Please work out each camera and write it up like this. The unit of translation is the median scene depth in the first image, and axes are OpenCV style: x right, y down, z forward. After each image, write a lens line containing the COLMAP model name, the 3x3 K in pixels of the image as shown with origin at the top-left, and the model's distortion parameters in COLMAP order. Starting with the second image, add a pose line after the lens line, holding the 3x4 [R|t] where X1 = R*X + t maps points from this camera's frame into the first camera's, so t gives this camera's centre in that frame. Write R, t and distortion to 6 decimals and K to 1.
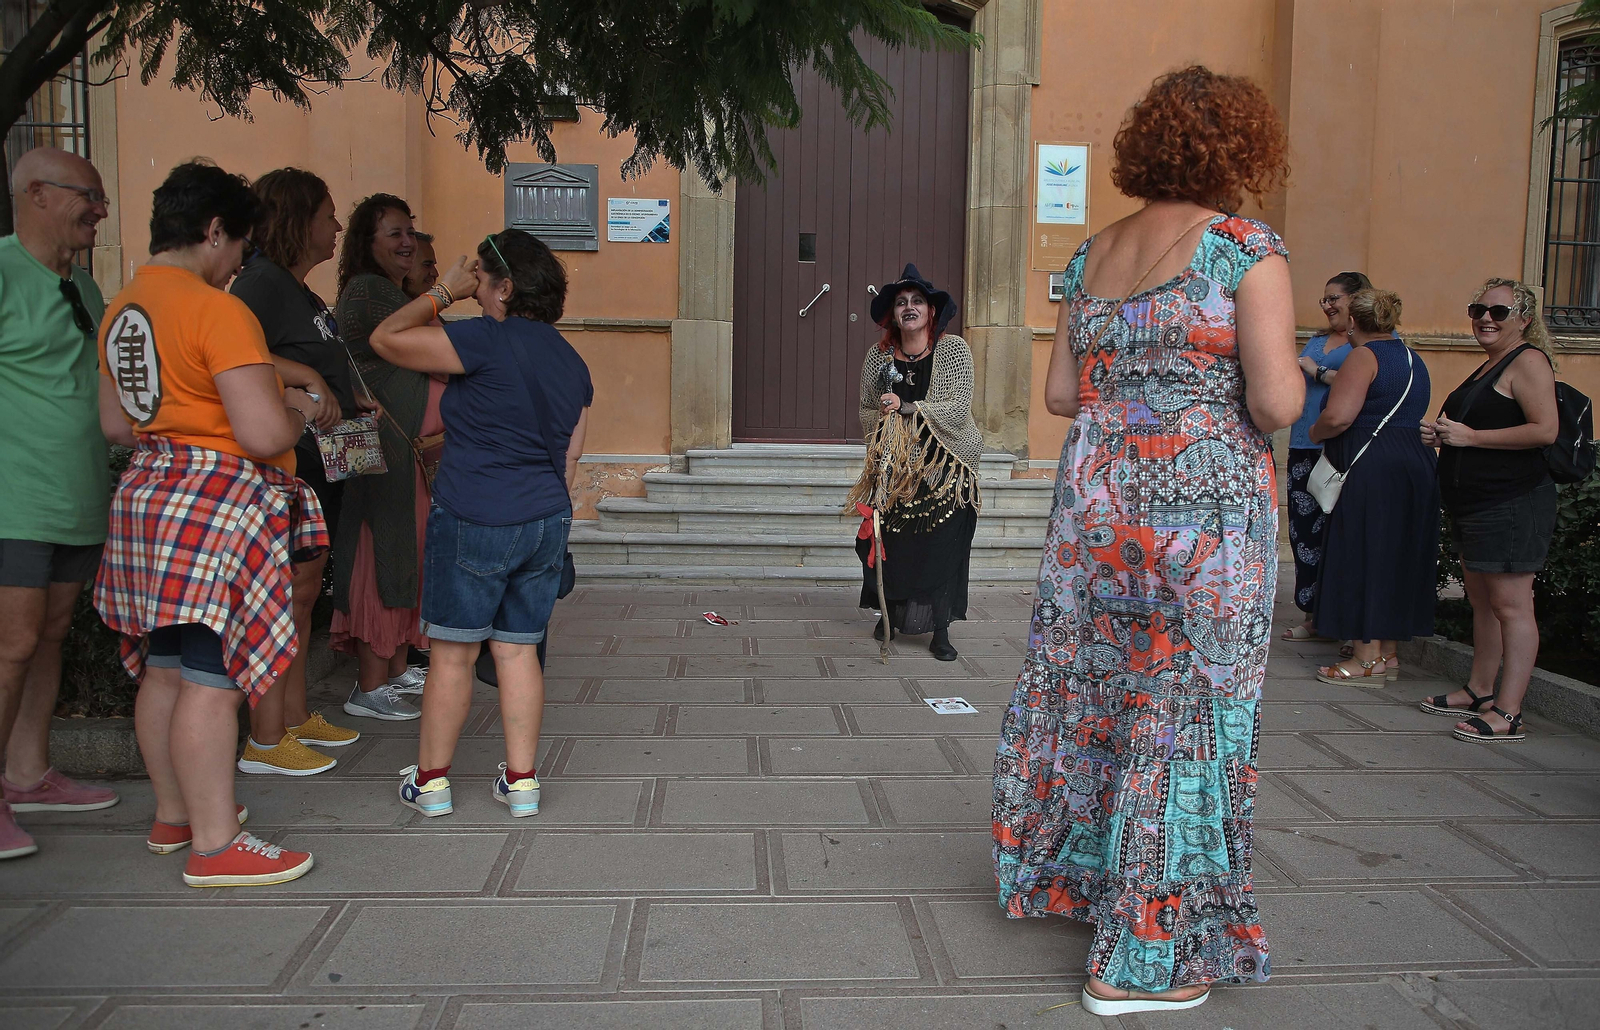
lens RADIAL K [[1203.4, 0, 803.7], [0, 1203.4, 514.5], [0, 0, 1]] dist [-0.008445, -0.001238]
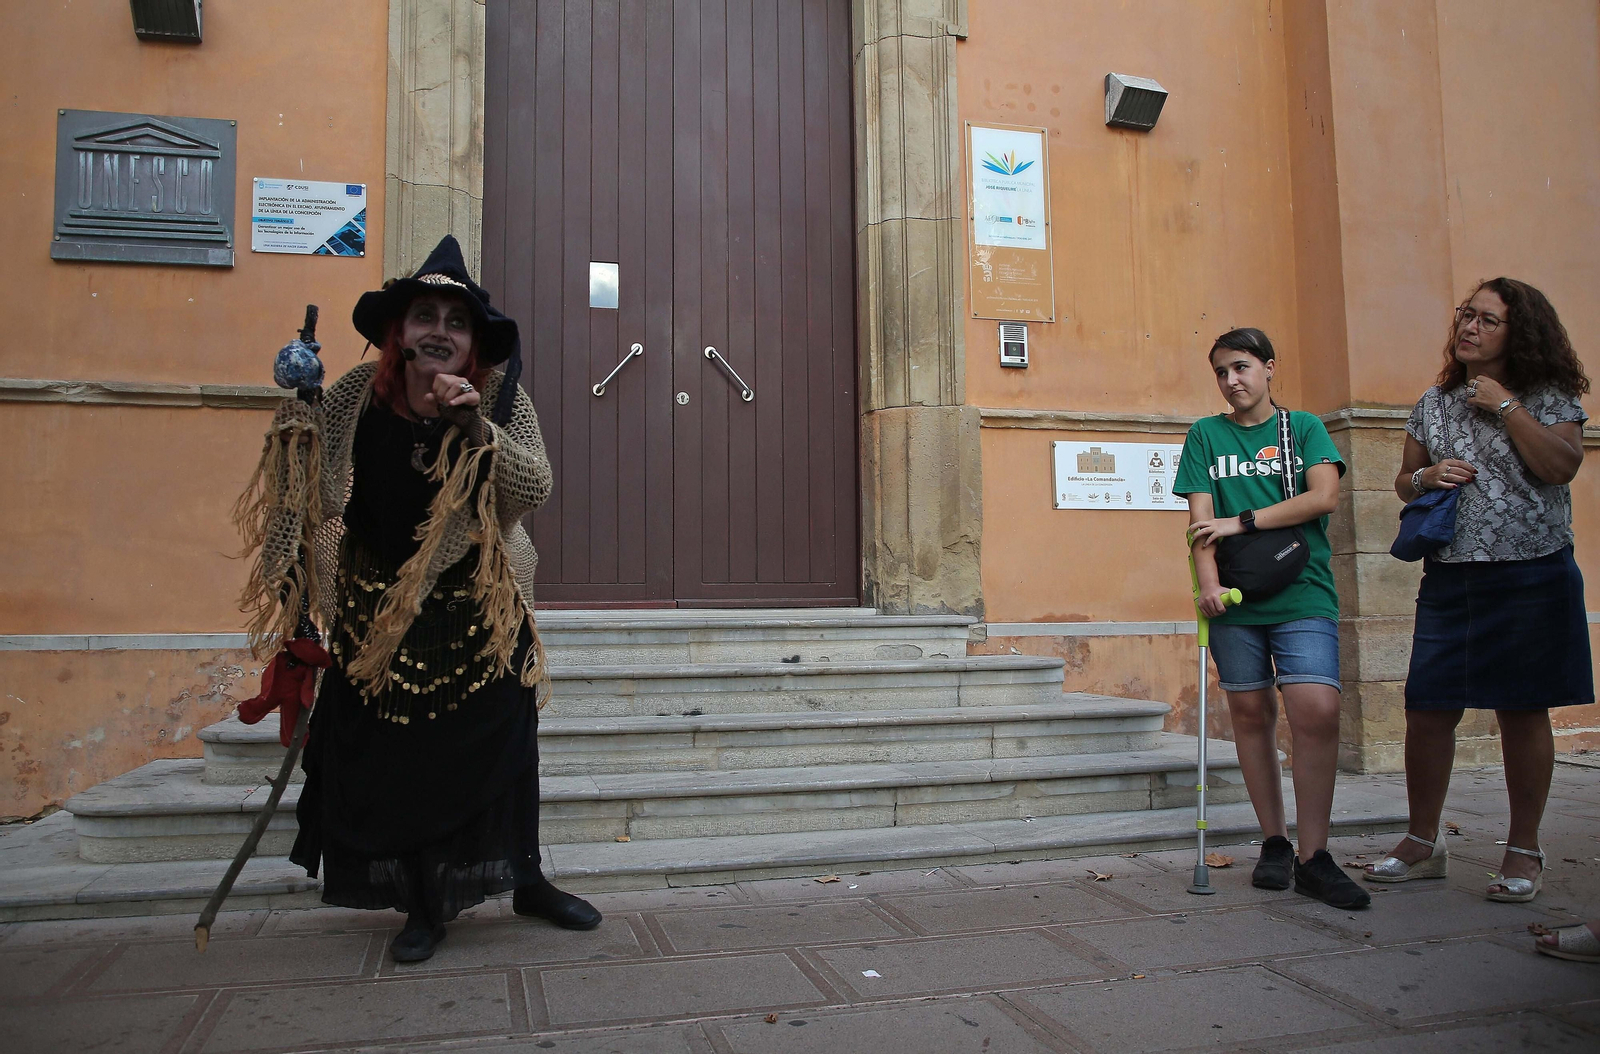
lens RADIAL K [[1316.8, 0, 789.8], [0, 1316.8, 515.7], [0, 0, 1]] dist [-0.048963, 0.006112]
pose [[0.984622, -0.016009, 0.173963, -0.022937], [0.042711, 0.987633, -0.150852, -0.003579], [-0.169397, 0.155962, 0.973129, 0.373562]]
